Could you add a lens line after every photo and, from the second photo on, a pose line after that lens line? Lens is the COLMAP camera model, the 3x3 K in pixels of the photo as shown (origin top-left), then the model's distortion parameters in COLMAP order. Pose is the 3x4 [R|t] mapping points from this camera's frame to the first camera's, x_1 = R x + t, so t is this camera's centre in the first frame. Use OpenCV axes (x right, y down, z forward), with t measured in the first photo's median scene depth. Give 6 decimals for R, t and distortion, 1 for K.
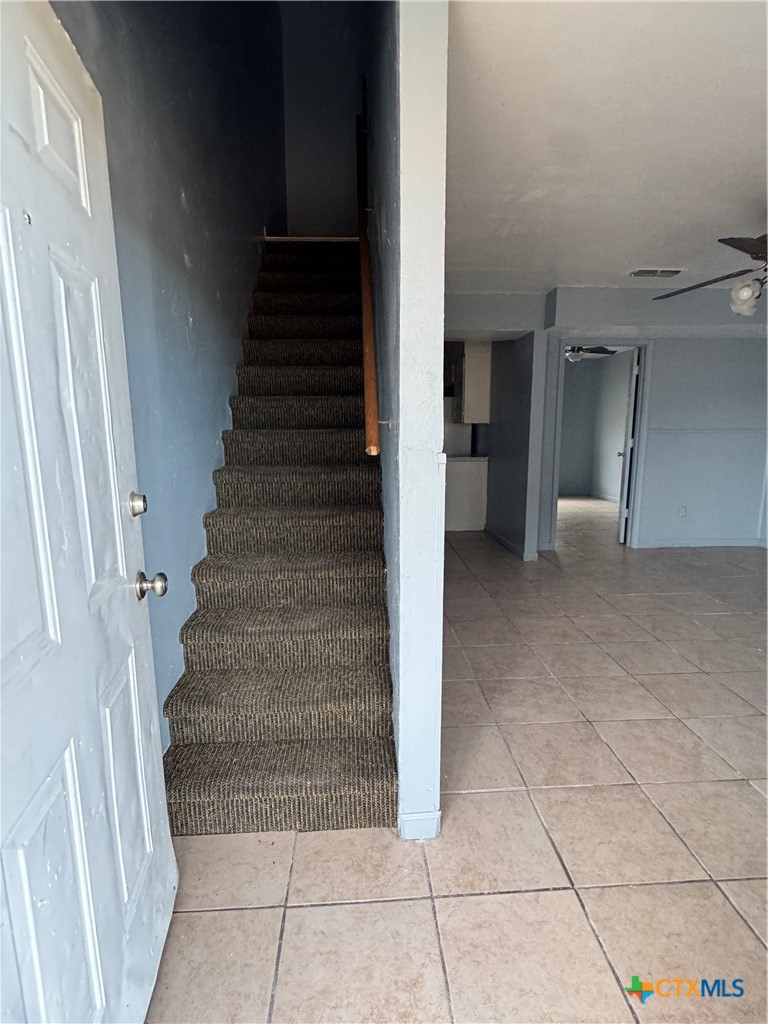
lens RADIAL K [[517.2, 0, 383.1], [0, 517.2, 506.9], [0, 0, 1]] dist [-0.005372, -0.000754]
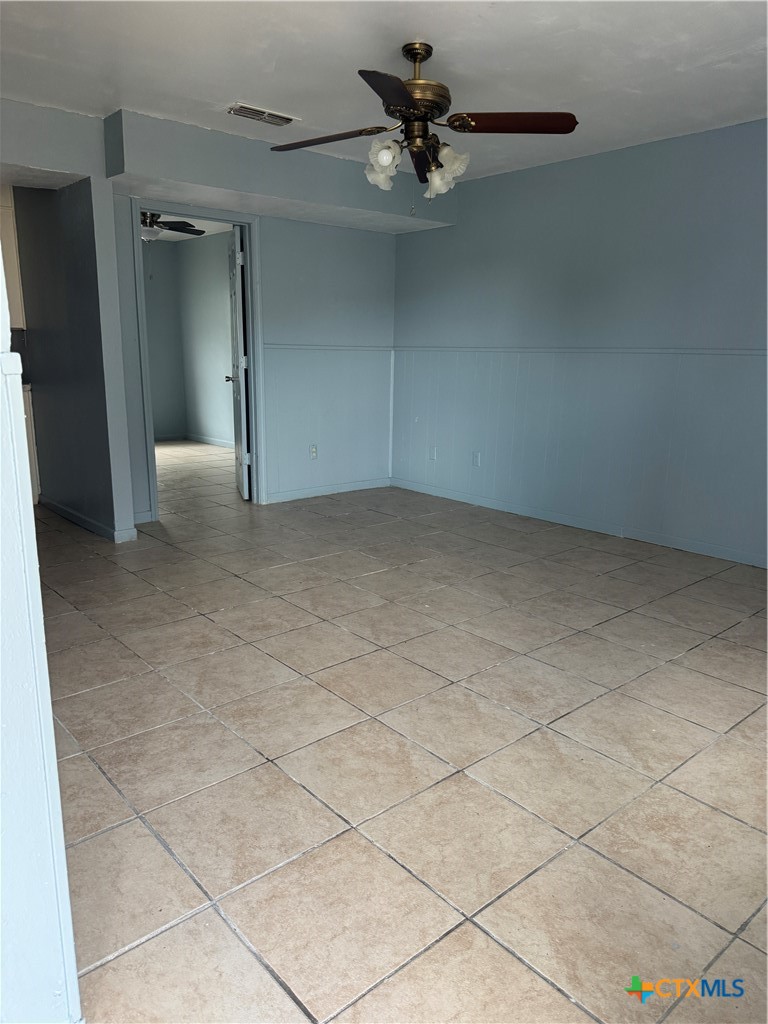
lens RADIAL K [[723.2, 0, 388.1], [0, 723.2, 518.7], [0, 0, 1]] dist [0.047868, -0.068846]
pose [[0.786526, -0.129945, 0.603731, -0.017838], [0.080024, 0.990815, 0.109006, 0.001021], [-0.612350, -0.037423, 0.789700, 0.114272]]
